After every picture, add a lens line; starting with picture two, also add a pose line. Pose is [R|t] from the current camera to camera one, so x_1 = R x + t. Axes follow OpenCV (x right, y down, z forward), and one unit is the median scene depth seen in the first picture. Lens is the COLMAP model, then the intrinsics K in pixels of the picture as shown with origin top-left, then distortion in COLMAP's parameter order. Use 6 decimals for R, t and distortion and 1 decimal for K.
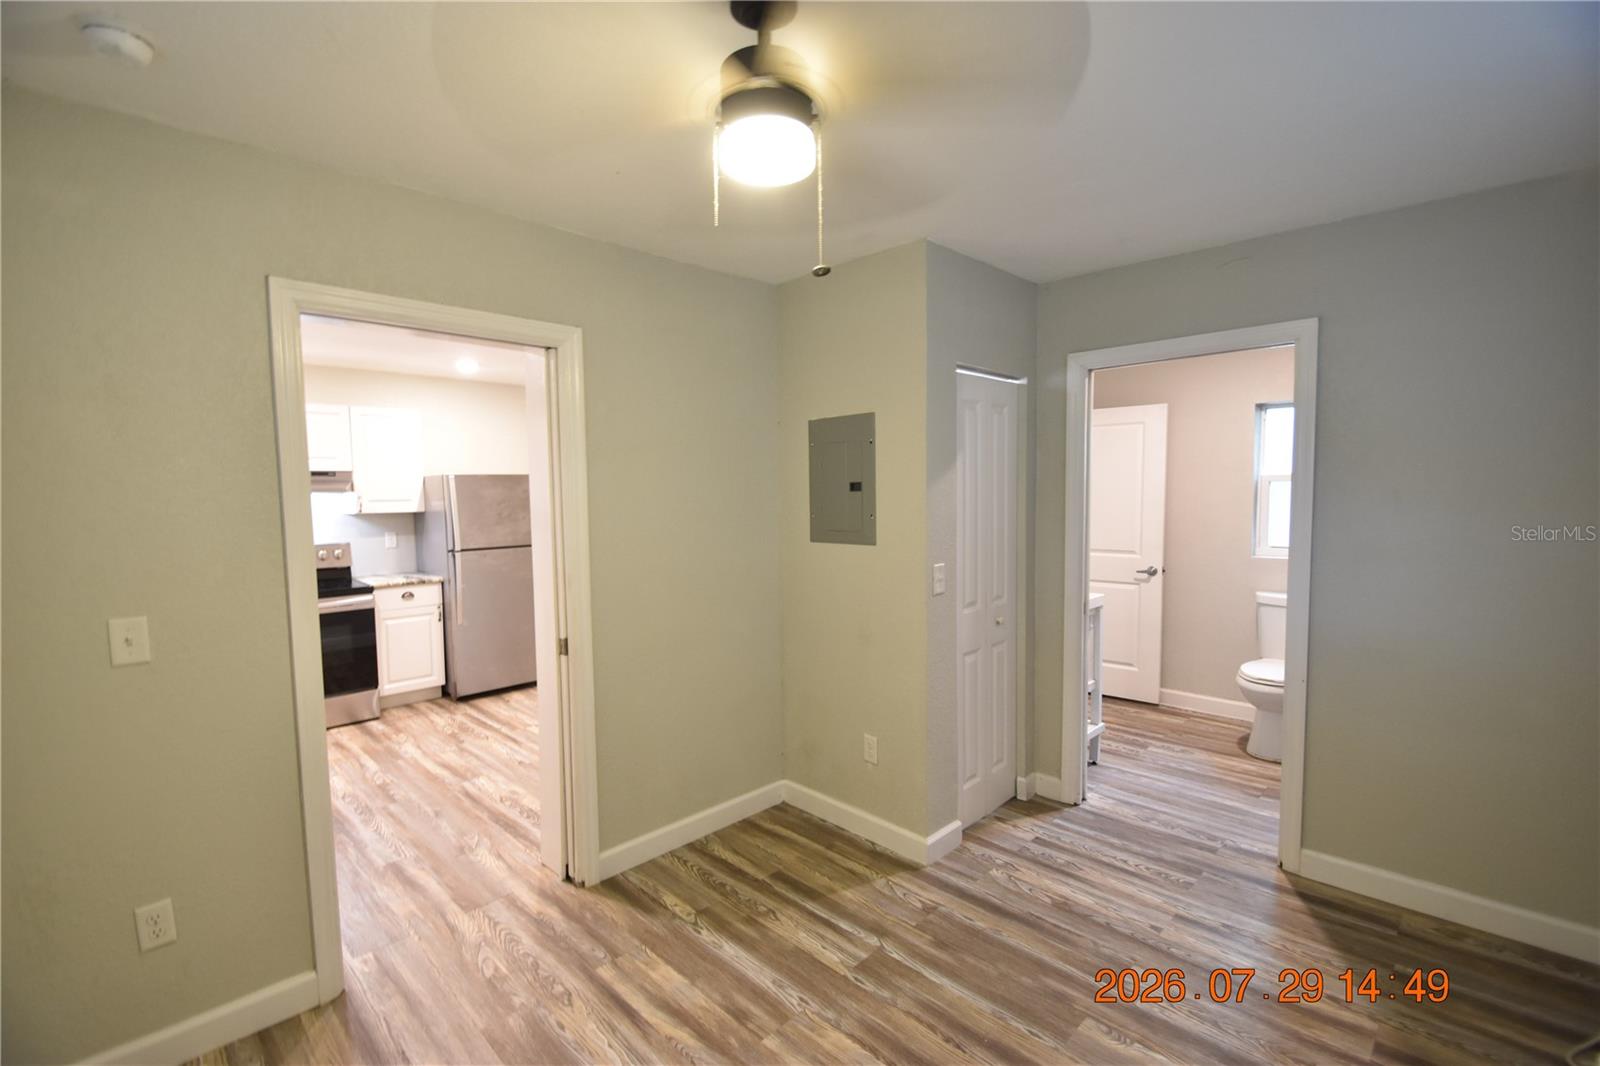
lens RADIAL K [[707.2, 0, 808.2], [0, 707.2, 540.8], [0, 0, 1]] dist [-0.000474, -0.015023]
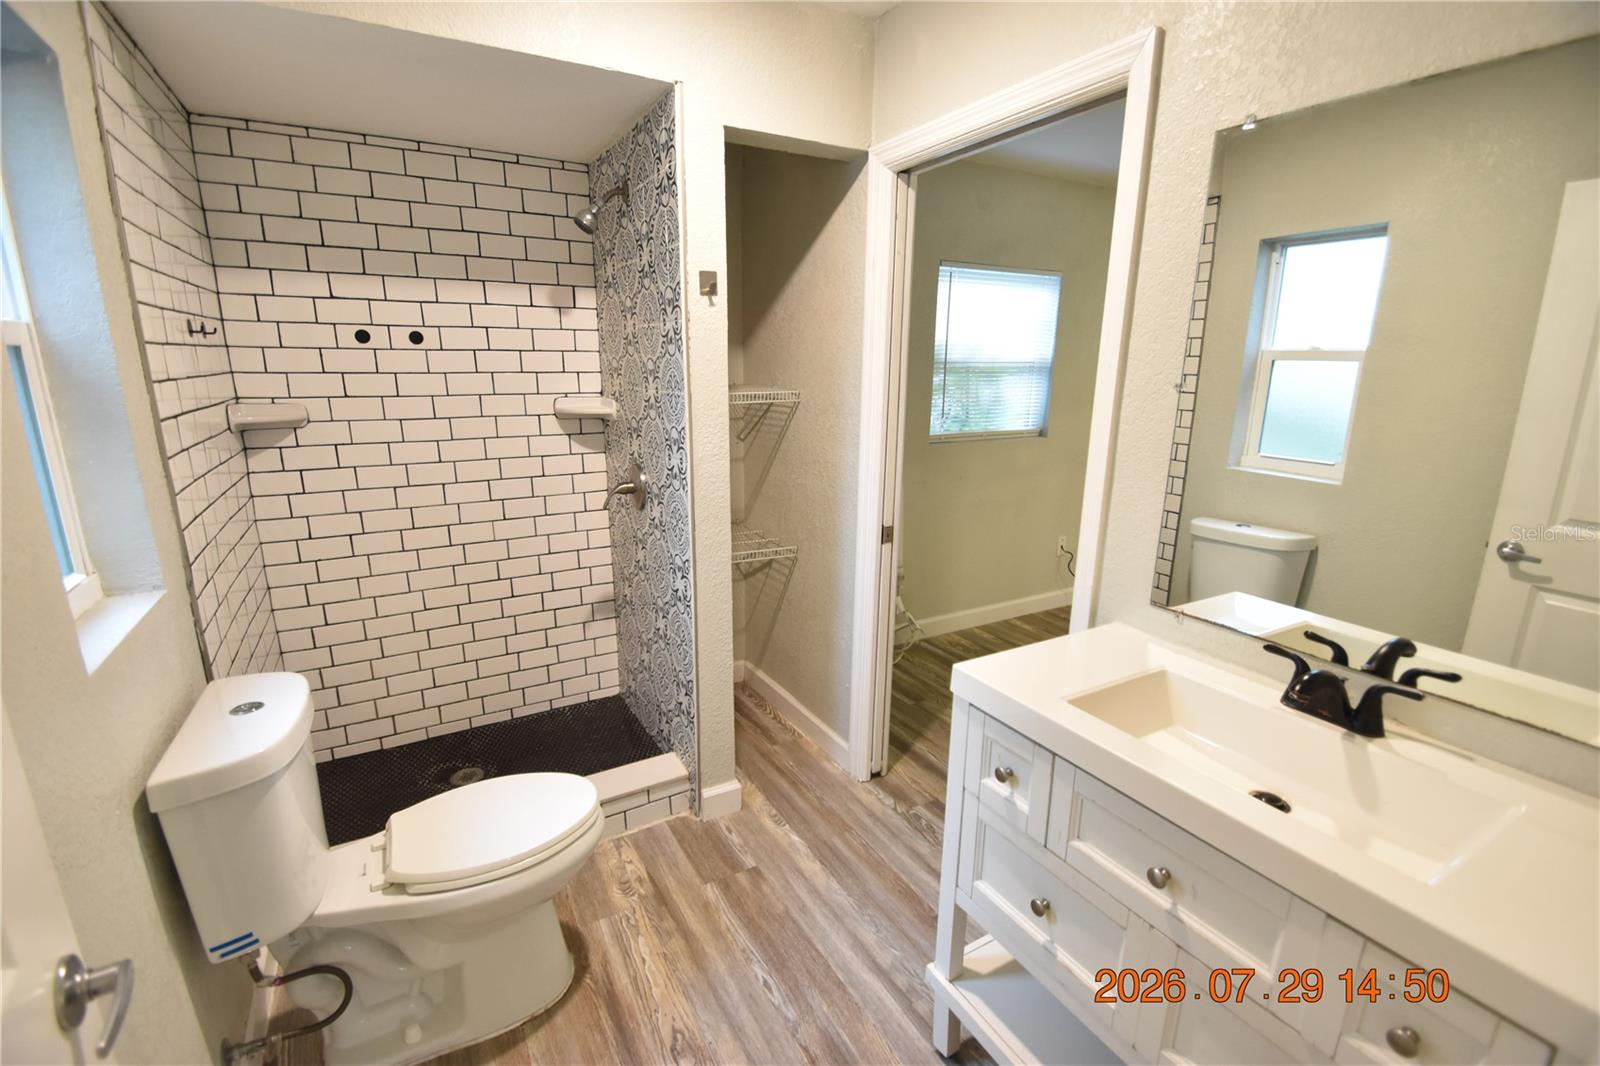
lens RADIAL K [[699.9, 0, 805.1], [0, 699.9, 540.7], [0, 0, 1]] dist [0.012813, -0.012662]
pose [[-0.962906, -0.060848, 0.262886, 0.570575], [0.026846, 0.947807, 0.317713, -0.145053], [-0.268497, 0.312986, -0.911015, 1.880902]]
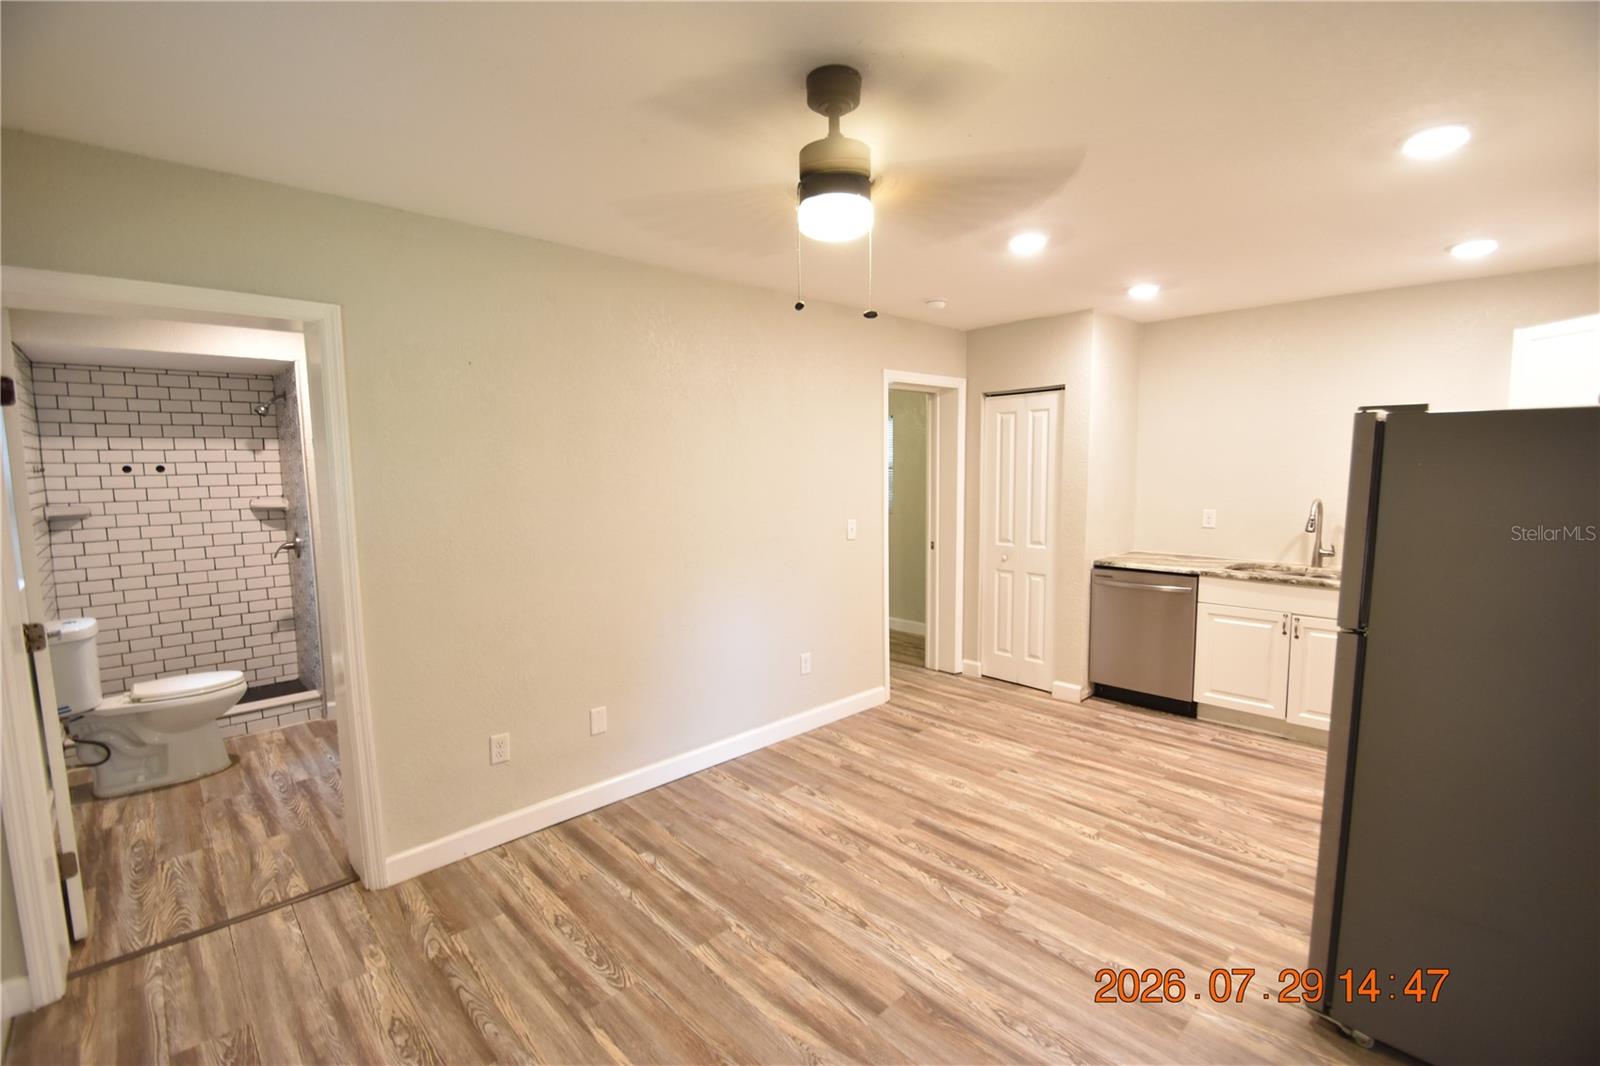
lens RADIAL K [[697.5, 0, 791.1], [0, 697.5, 540.2], [0, 0, 1]] dist [0.013543, -0.014928]
pose [[-0.998516, 0.021608, 0.049982, -0.262646], [0.030408, 0.982711, 0.182630, -0.209721], [-0.045171, 0.183879, -0.981910, 2.695521]]
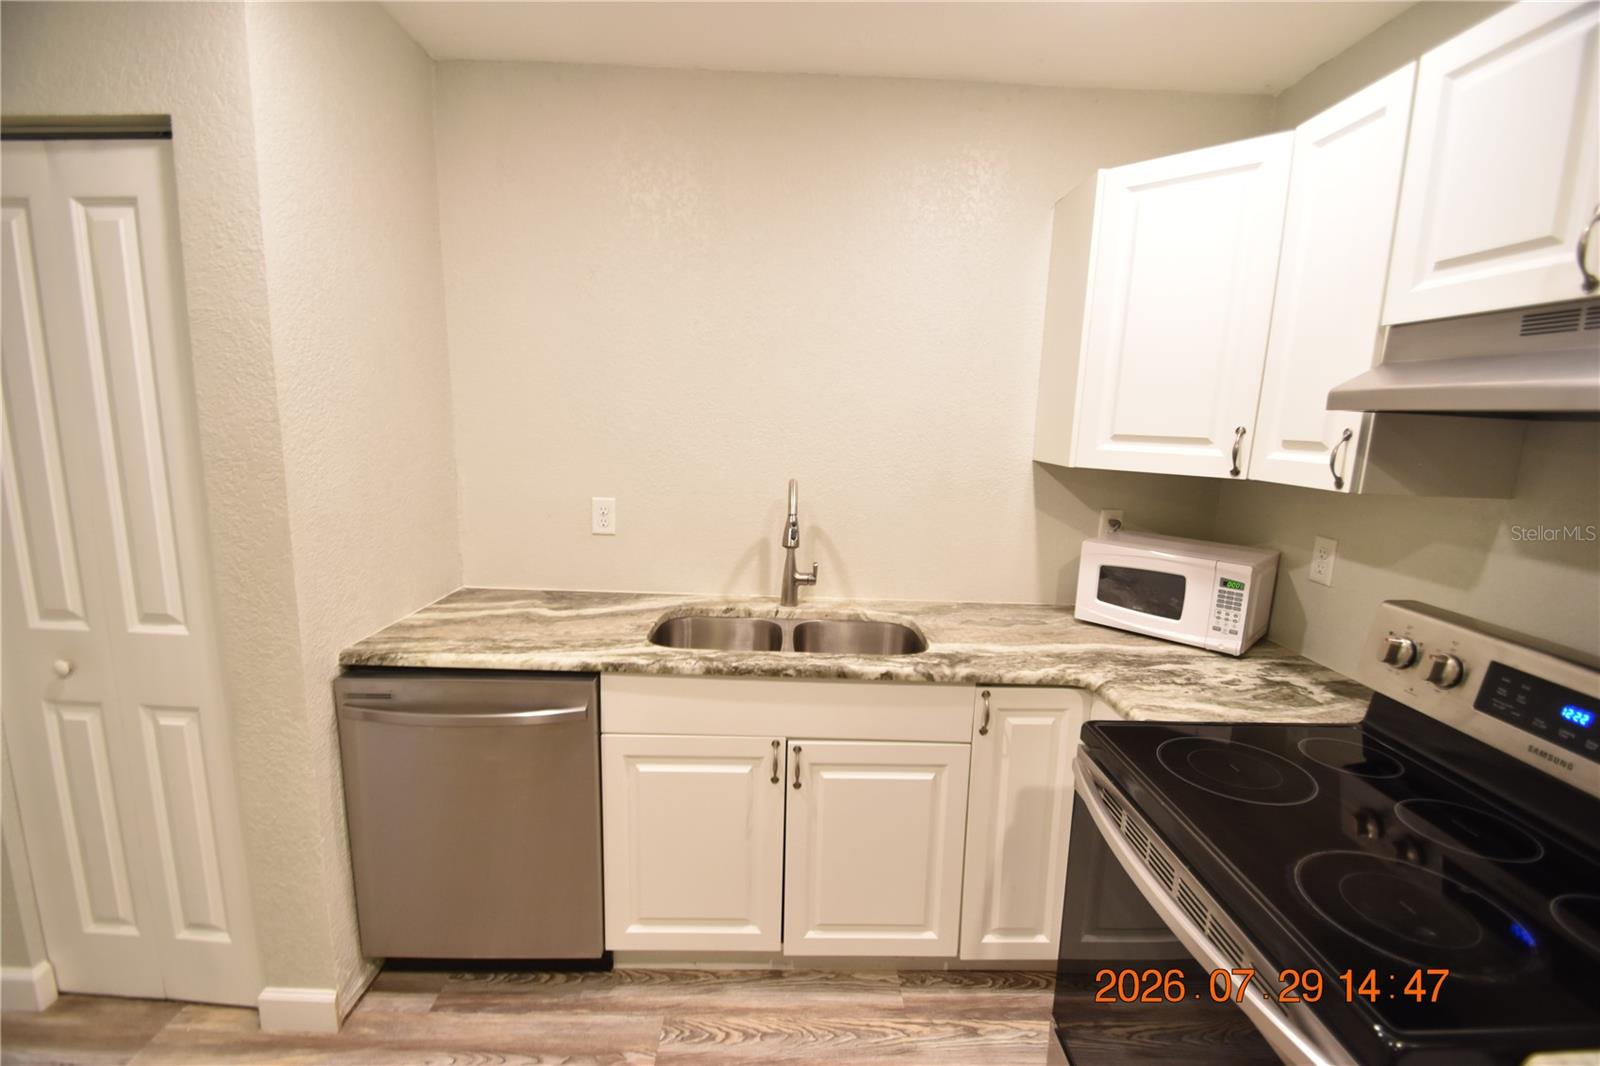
lens RADIAL K [[699.9, 0, 805.1], [0, 699.9, 540.7], [0, 0, 1]] dist [0.012813, -0.012662]
pose [[-0.712010, 0.110367, -0.693442, -0.771988], [-0.076829, 0.969396, 0.233173, -0.106595], [0.697954, 0.219298, -0.681740, 1.719756]]
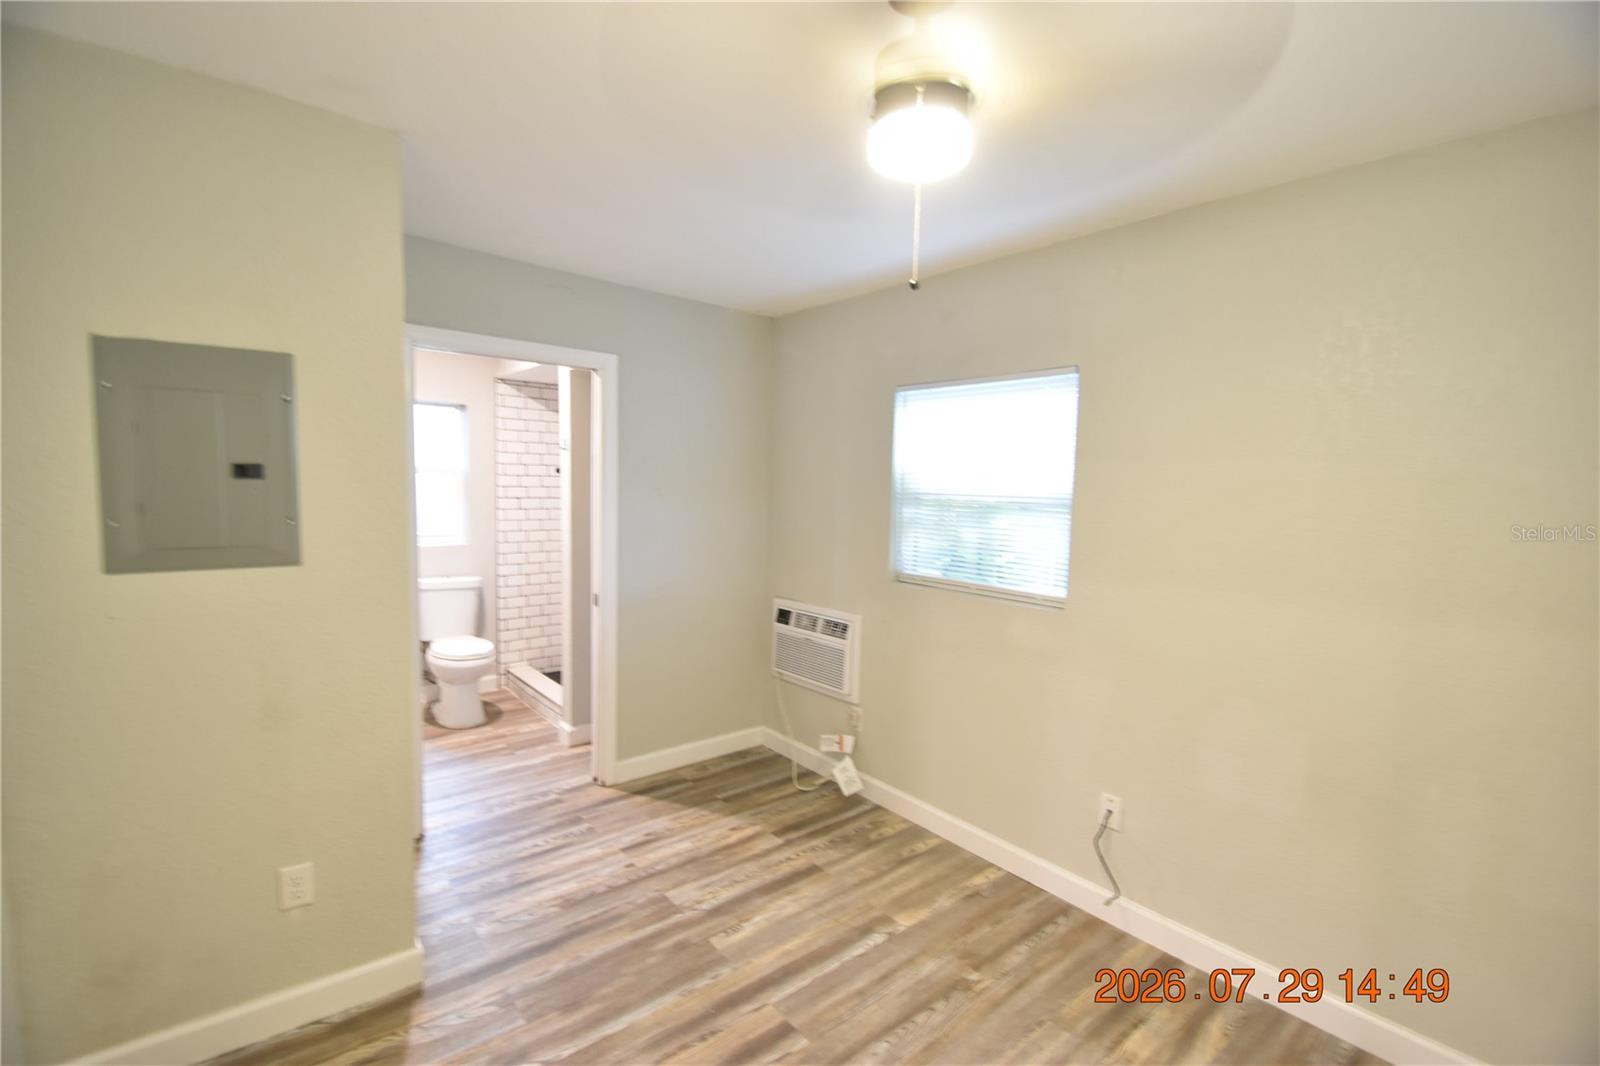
lens RADIAL K [[697.5, 0, 791.1], [0, 697.5, 540.2], [0, 0, 1]] dist [0.013543, -0.014928]
pose [[0.100353, -0.068518, 0.992590, -0.529263], [0.046453, 0.996861, 0.064116, -0.039253], [-0.993867, 0.039674, 0.103221, 0.543428]]
